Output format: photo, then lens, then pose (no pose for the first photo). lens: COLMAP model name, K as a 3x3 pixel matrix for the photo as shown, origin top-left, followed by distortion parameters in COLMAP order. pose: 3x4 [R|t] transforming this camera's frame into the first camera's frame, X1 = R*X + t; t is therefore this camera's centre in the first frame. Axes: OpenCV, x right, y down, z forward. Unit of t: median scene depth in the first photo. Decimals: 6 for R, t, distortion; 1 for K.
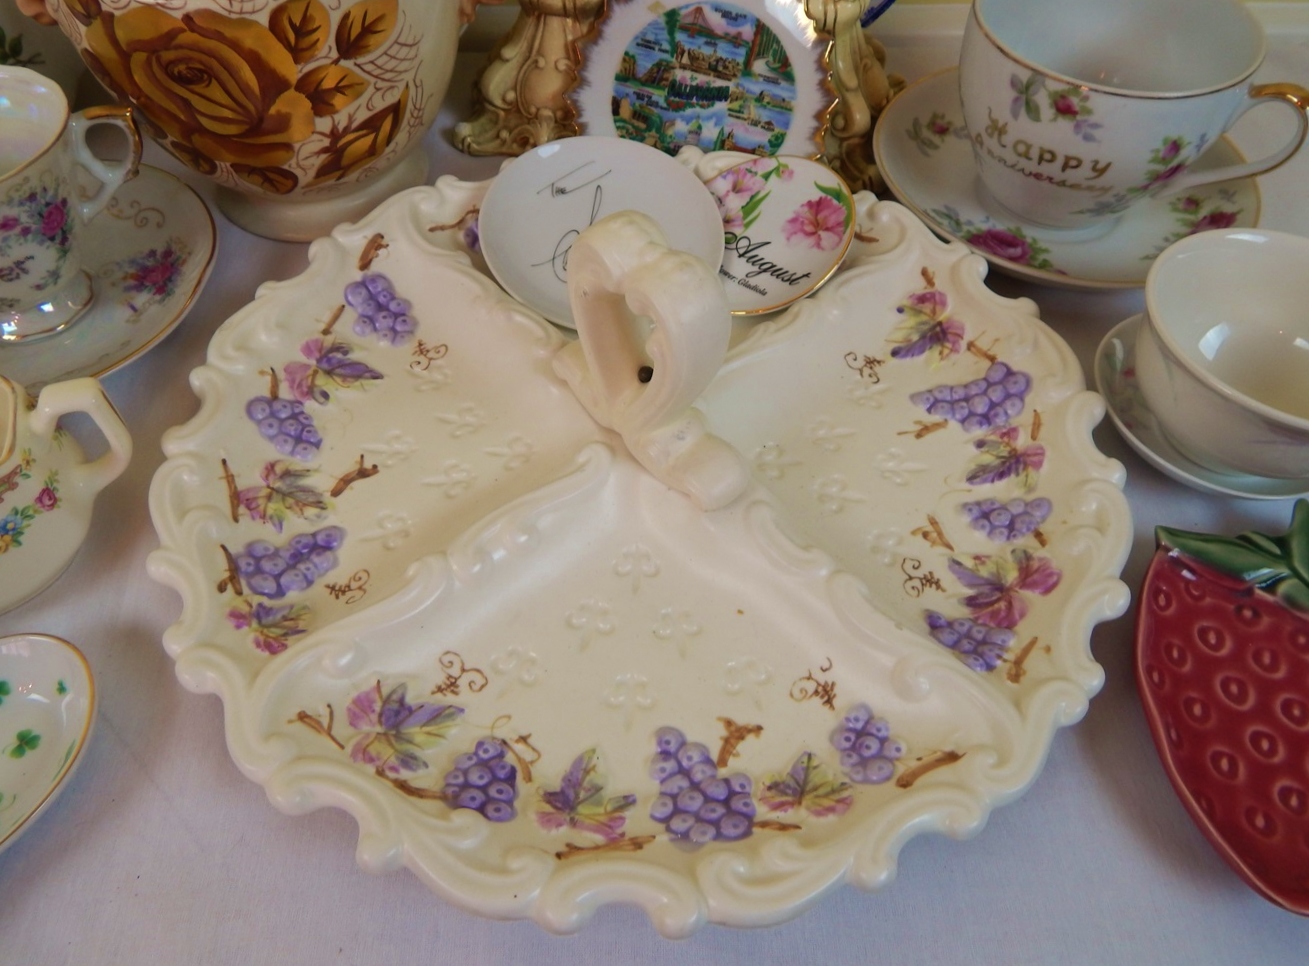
lens RADIAL K [[977.7, 0, 661.6], [0, 977.7, 480.0], [0, 0, 1]] dist [0.001178, -0.004711]
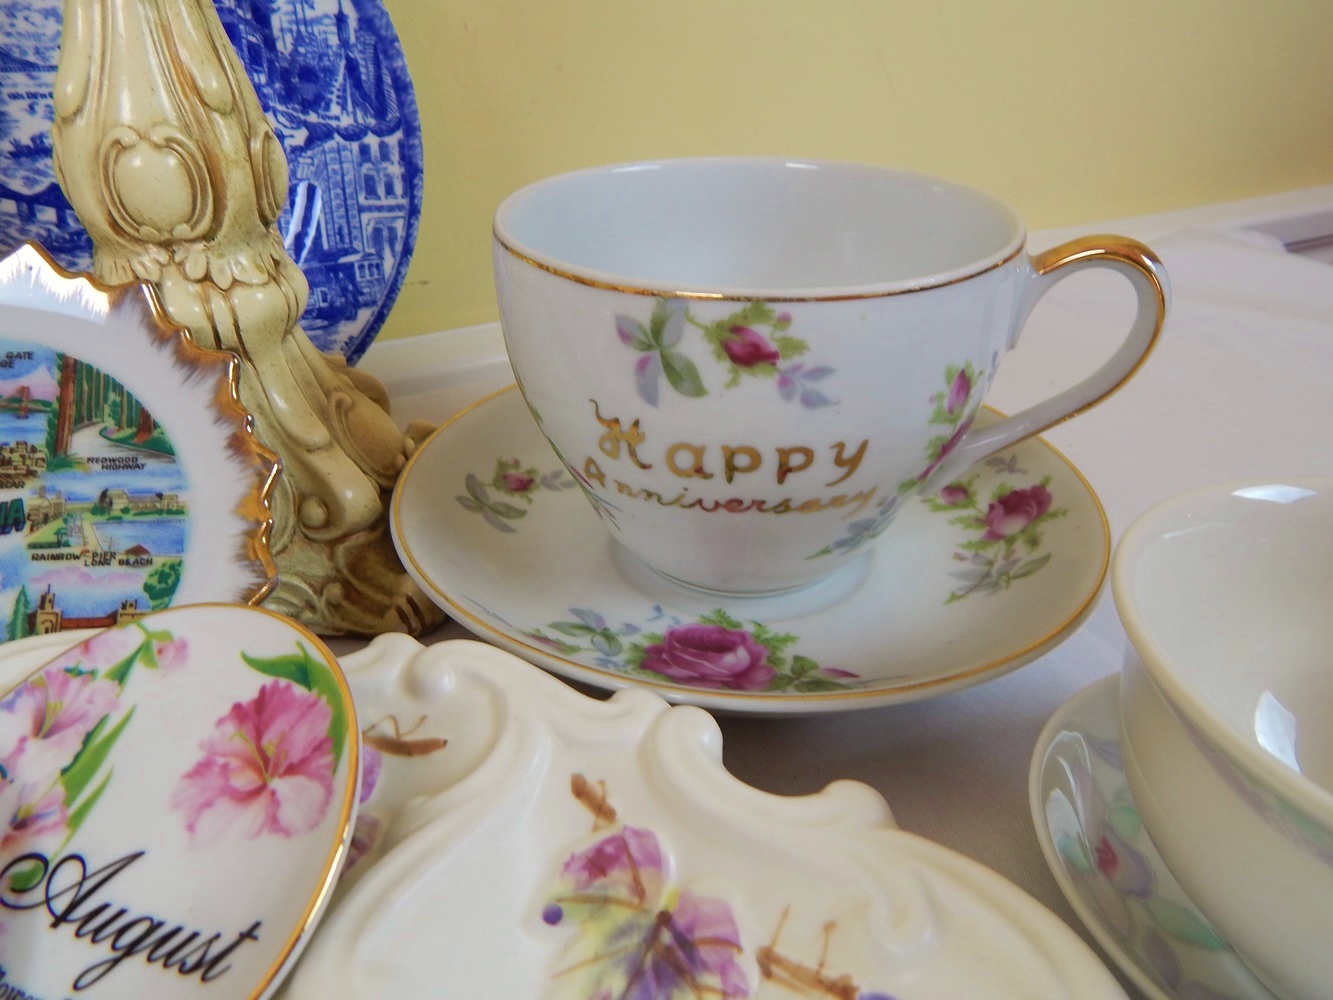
lens RADIAL K [[972.7, 0, 671.7], [0, 972.7, 494.0], [0, 0, 1]] dist [0.006666, -0.013438]
pose [[0.892880, -0.231093, 0.386472, 0.173427], [0.361434, 0.879703, -0.309012, -0.177531], [-0.268570, 0.415595, 0.868994, 0.585278]]
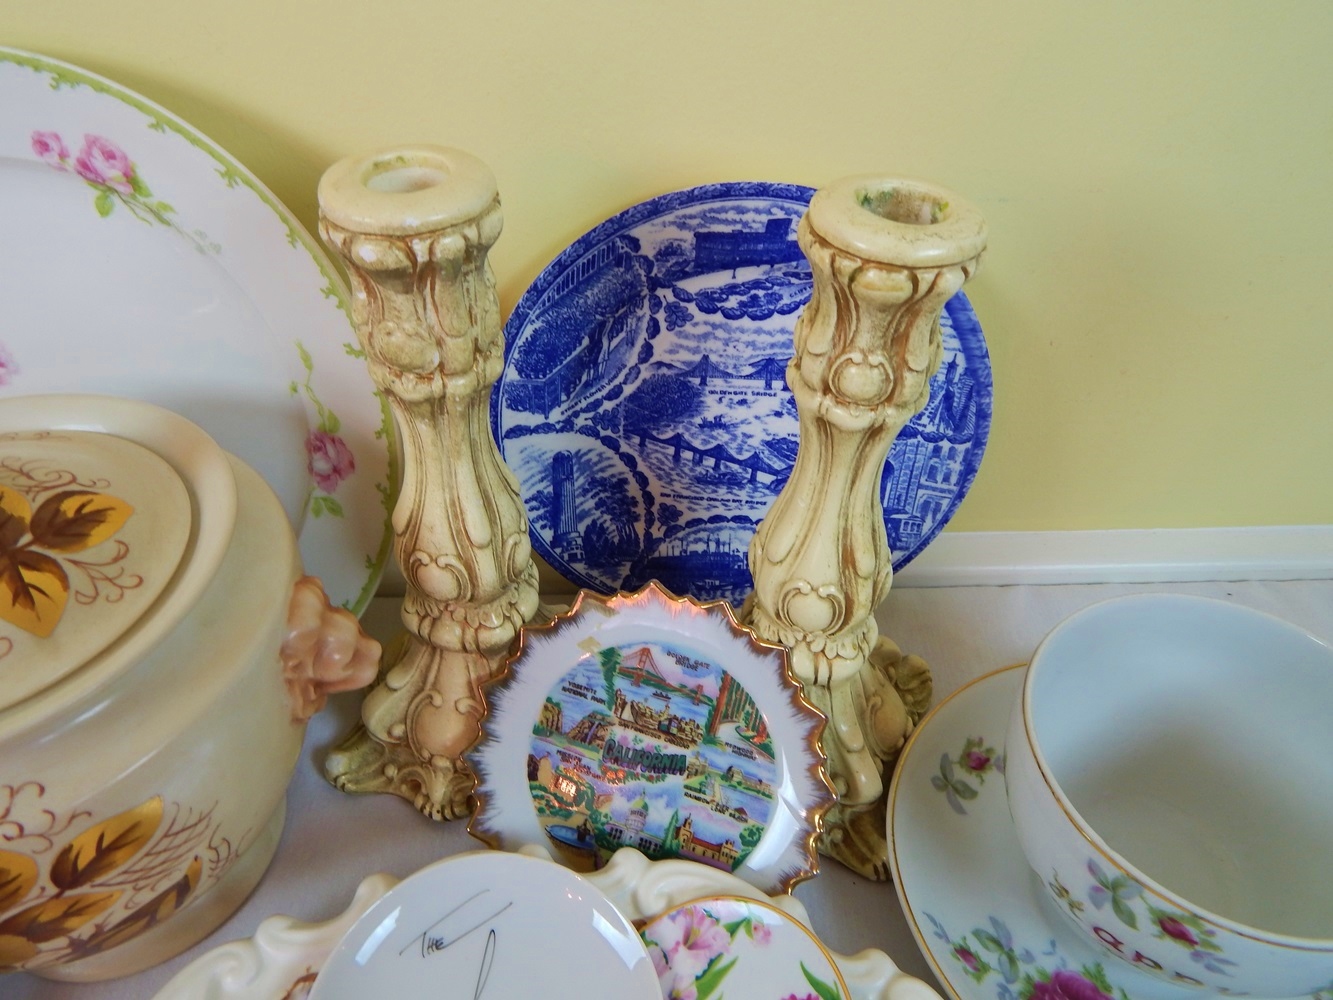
lens RADIAL K [[972.7, 0, 671.7], [0, 972.7, 494.0], [0, 0, 1]] dist [0.006666, -0.013438]
pose [[0.999763, 0.010098, -0.019310, 0.076061], [-0.013507, 0.982552, -0.185496, -0.494696], [0.017100, 0.185713, 0.982455, 0.271160]]
